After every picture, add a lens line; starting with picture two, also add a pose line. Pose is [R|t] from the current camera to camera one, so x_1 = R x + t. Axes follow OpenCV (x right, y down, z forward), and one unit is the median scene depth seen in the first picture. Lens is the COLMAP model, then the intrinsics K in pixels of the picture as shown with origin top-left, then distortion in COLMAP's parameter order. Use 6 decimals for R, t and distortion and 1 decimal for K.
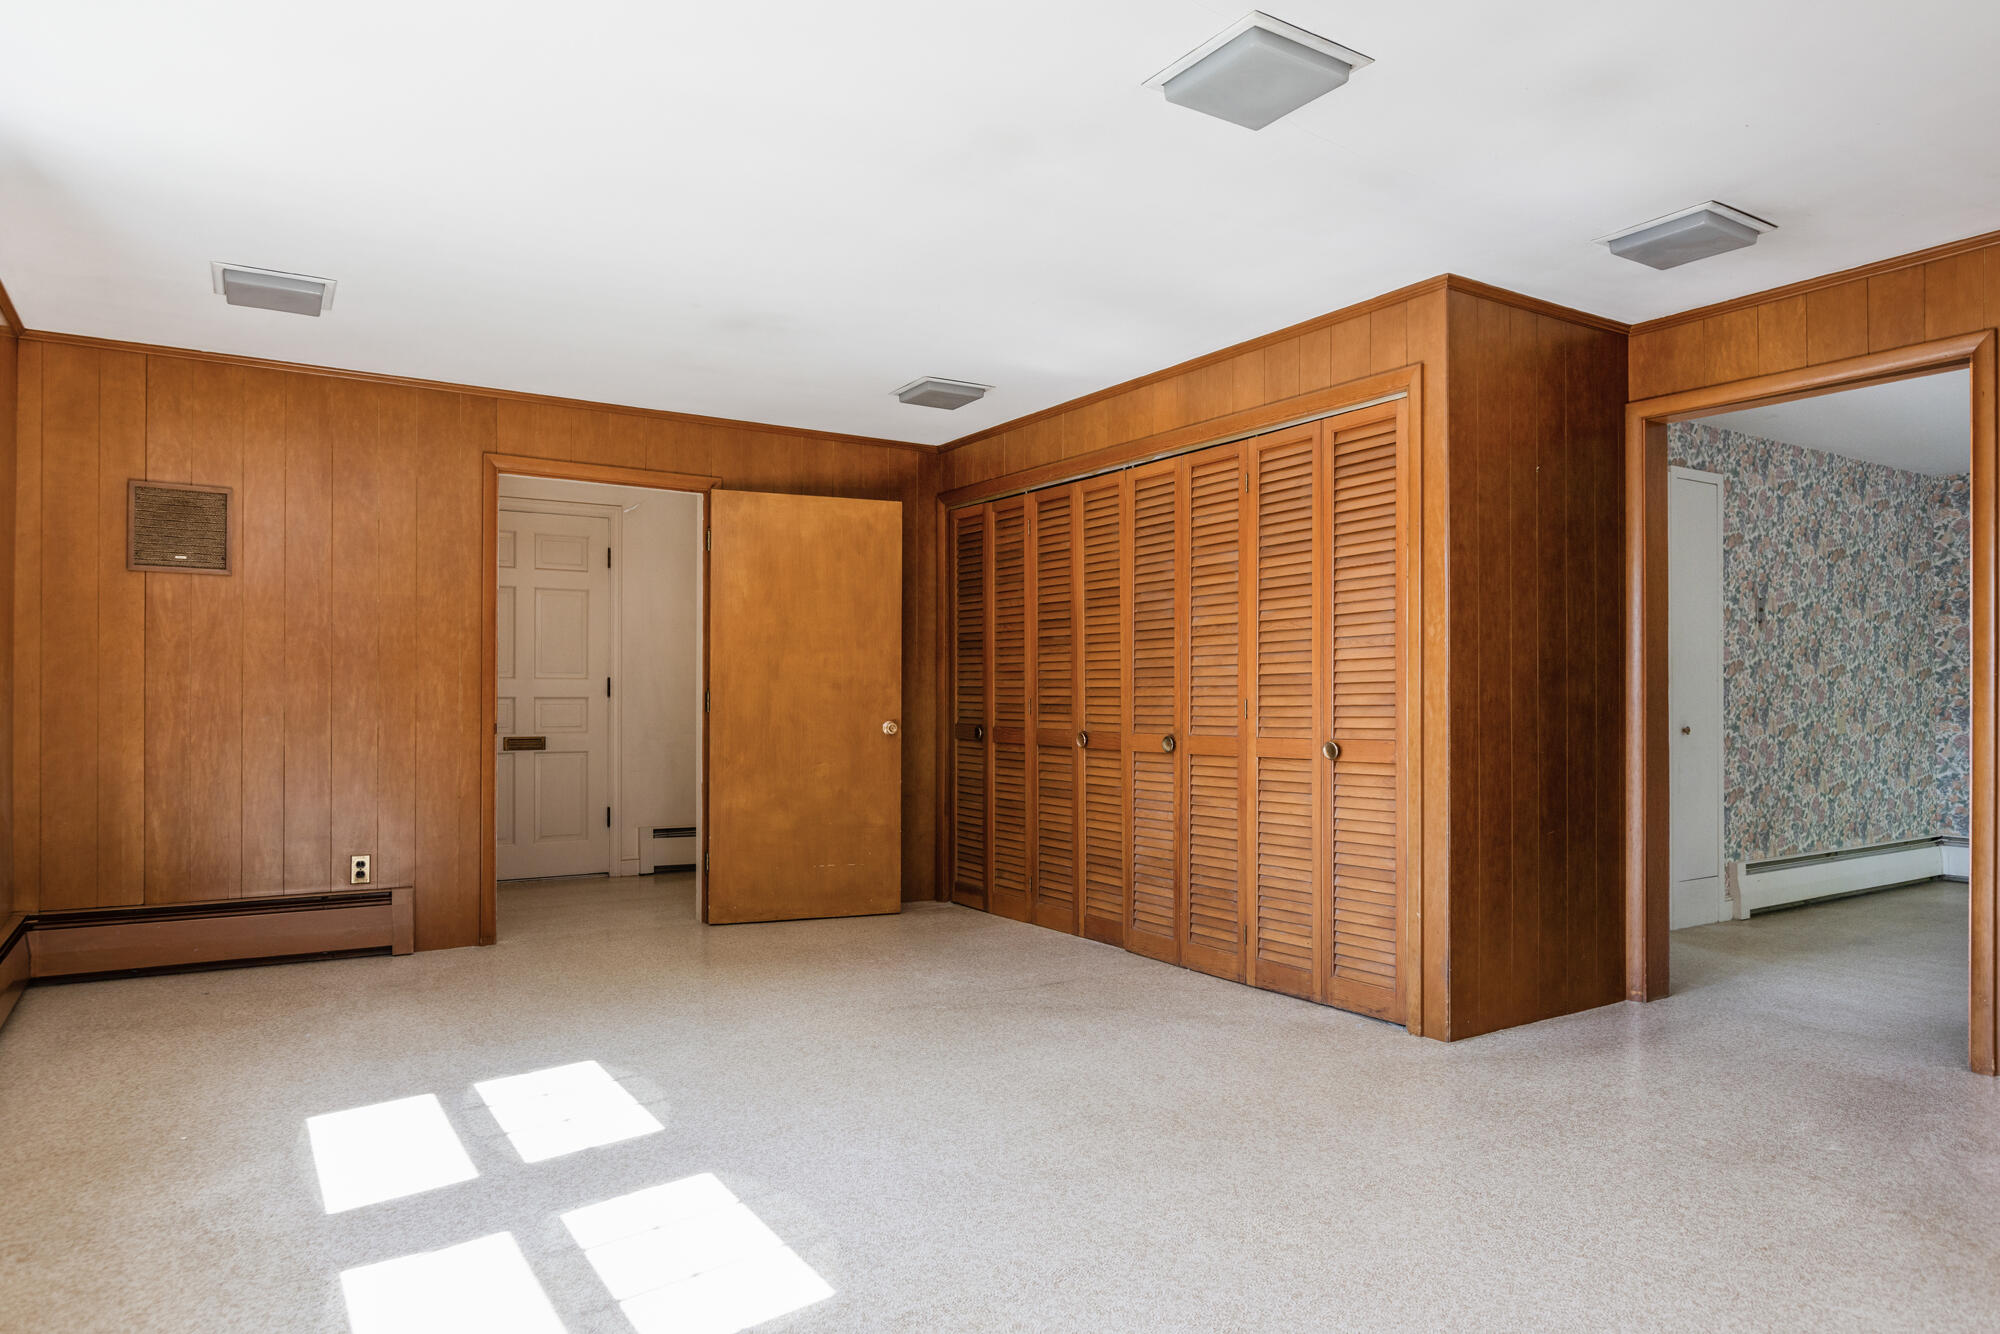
lens RADIAL K [[1245.5, 0, 999.0], [0, 1245.5, 682.6], [0, 0, 1]] dist [0.002696, 0.000759]
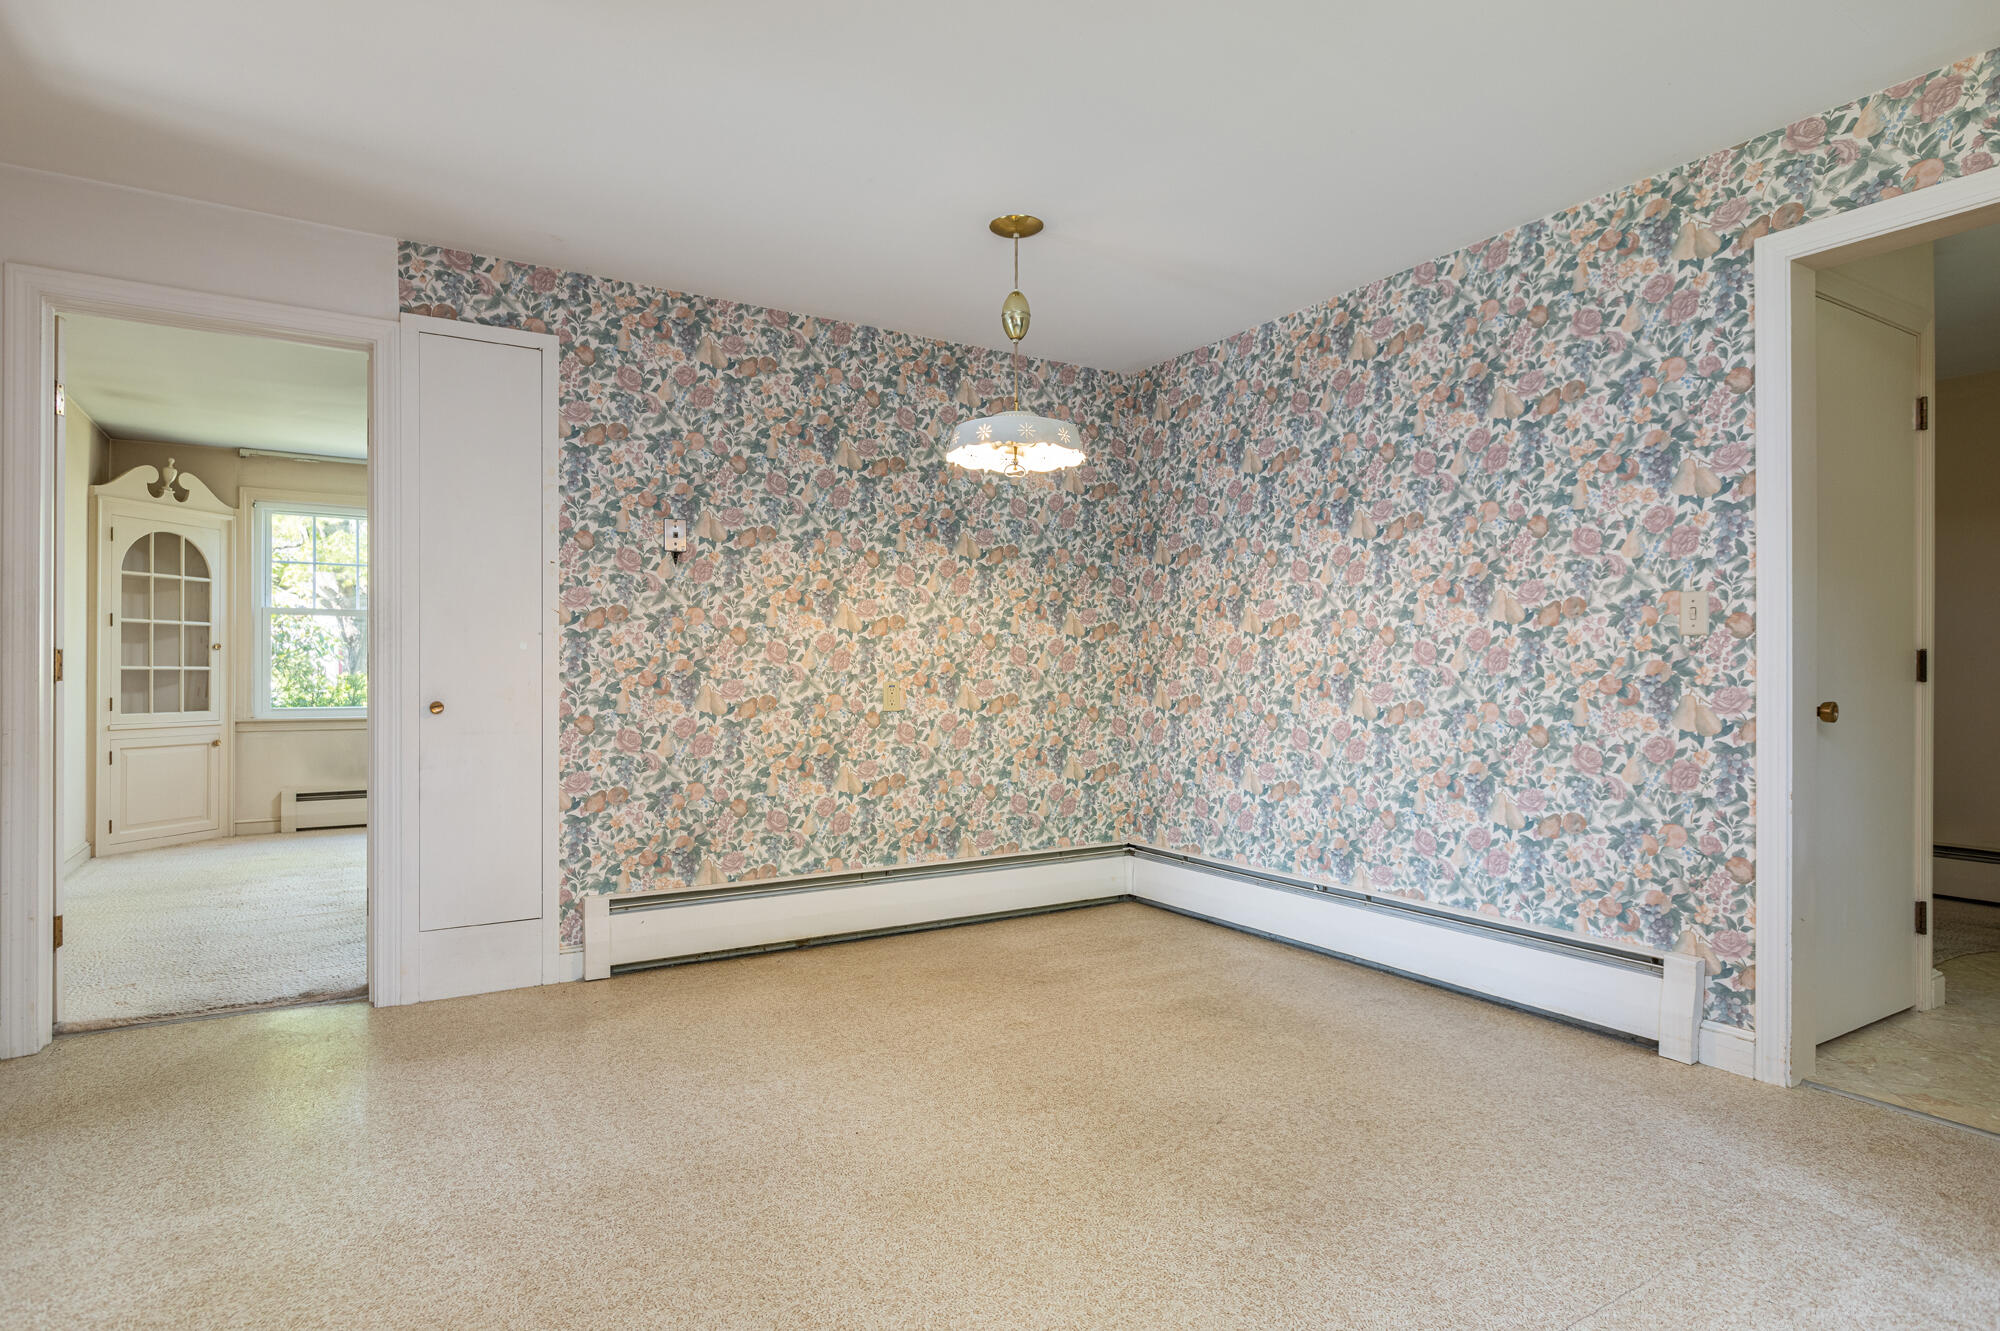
lens RADIAL K [[833.5, 0, 1000.2], [0, 833.5, 668.5], [0, 0, 1]] dist [-0.001328, -0.000045]
pose [[0.990939, 0.003958, -0.134254, 0.879597], [-0.002448, 0.999932, 0.011413, 0.011348], [0.134290, -0.010981, 0.990881, 0.570341]]
